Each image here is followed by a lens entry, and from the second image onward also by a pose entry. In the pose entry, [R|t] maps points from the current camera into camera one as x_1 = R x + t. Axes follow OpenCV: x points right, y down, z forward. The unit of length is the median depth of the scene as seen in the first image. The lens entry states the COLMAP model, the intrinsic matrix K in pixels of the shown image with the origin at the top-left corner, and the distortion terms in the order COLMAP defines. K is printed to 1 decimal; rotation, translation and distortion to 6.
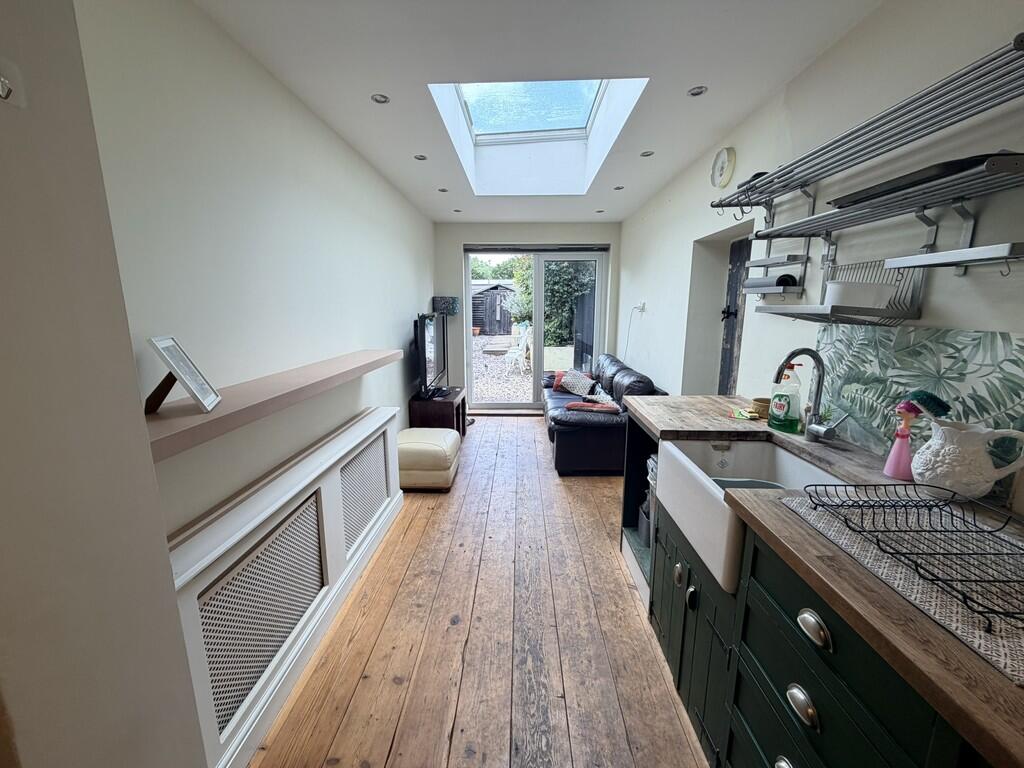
lens RADIAL K [[406.6, 0, 509.3], [0, 406.6, 384.8], [0, 0, 1]] dist [0.001168, 0.000260]
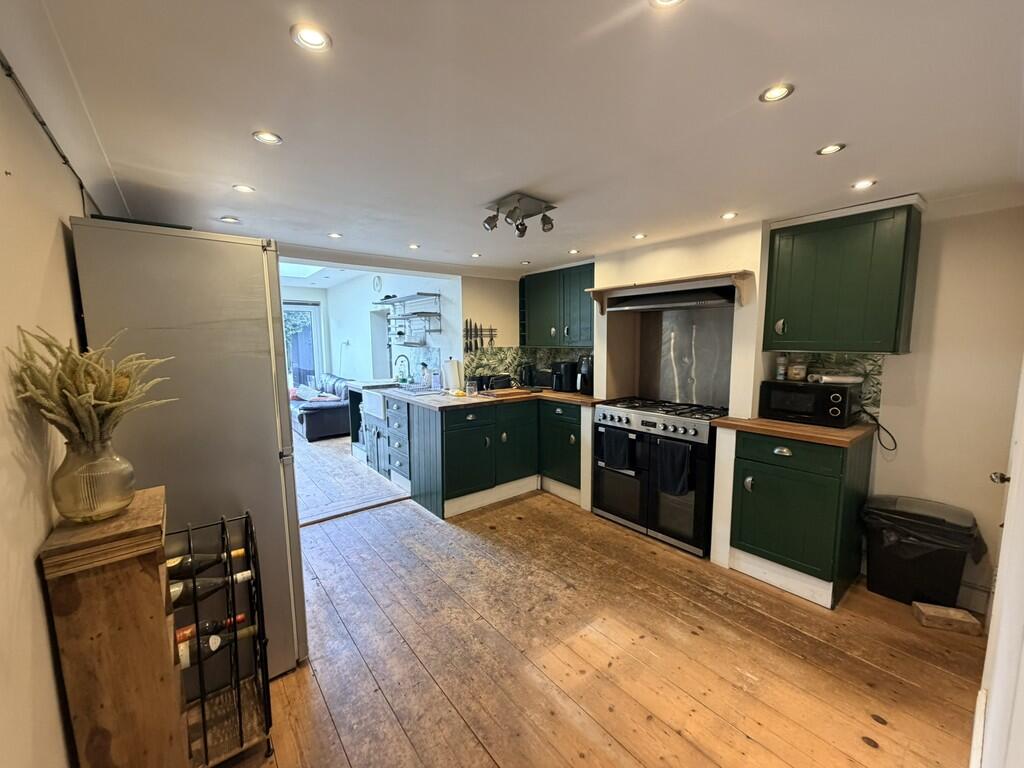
lens RADIAL K [[406.6, 0, 509.3], [0, 406.6, 384.8], [0, 0, 1]] dist [0.001168, 0.000260]
pose [[0.764435, -0.076948, 0.640093, -0.206489], [0.129974, 0.990860, -0.036106, 0.107437], [-0.631464, 0.110796, 0.767449, -0.571965]]
